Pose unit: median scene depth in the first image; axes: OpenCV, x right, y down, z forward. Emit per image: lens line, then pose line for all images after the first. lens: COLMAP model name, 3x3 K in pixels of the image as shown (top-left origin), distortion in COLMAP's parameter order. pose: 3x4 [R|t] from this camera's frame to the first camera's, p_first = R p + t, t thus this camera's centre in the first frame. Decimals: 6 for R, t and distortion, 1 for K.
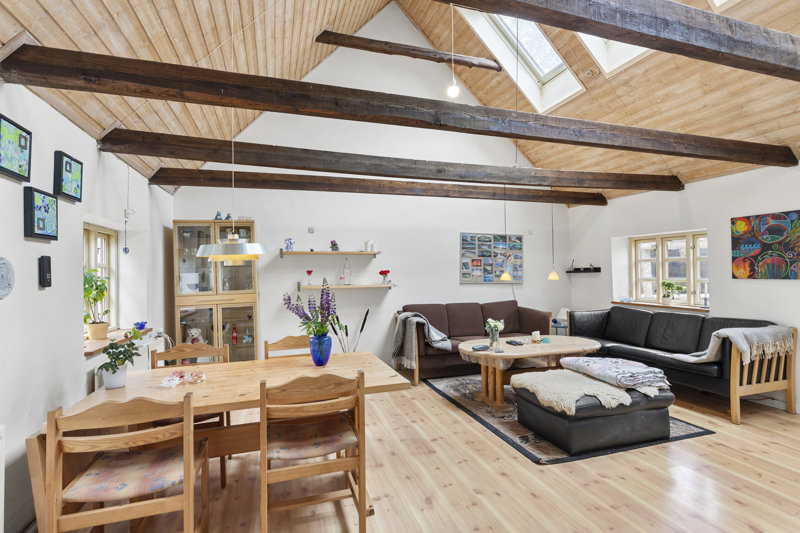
lens RADIAL K [[385.8, 0, 395.8], [0, 385.8, 268.5], [0, 0, 1]] dist [-0.004485, 0.000148]
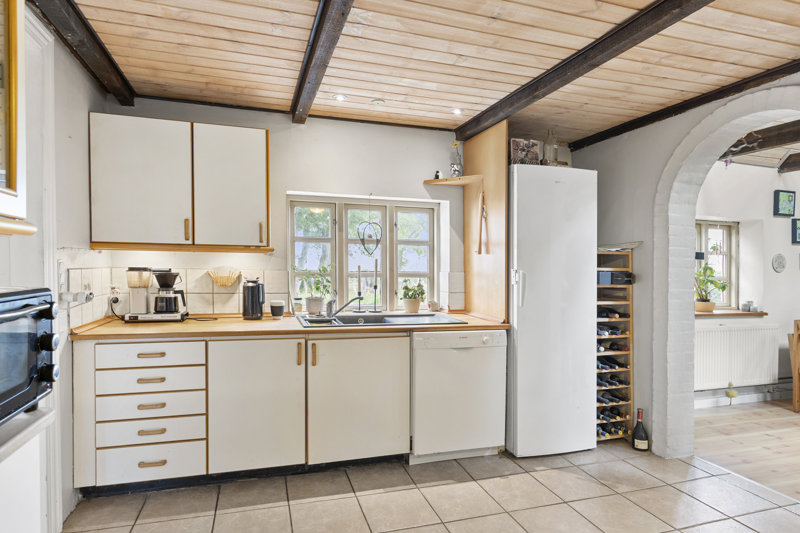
lens RADIAL K [[446.0, 0, 400.6], [0, 446.0, 269.5], [0, 0, 1]] dist [0.013078, 0.000958]
pose [[0.017919, 0.019920, -0.999641, 0.589010], [-0.000953, 0.999801, 0.019906, 0.004268], [0.999839, 0.000596, 0.017934, -0.473516]]
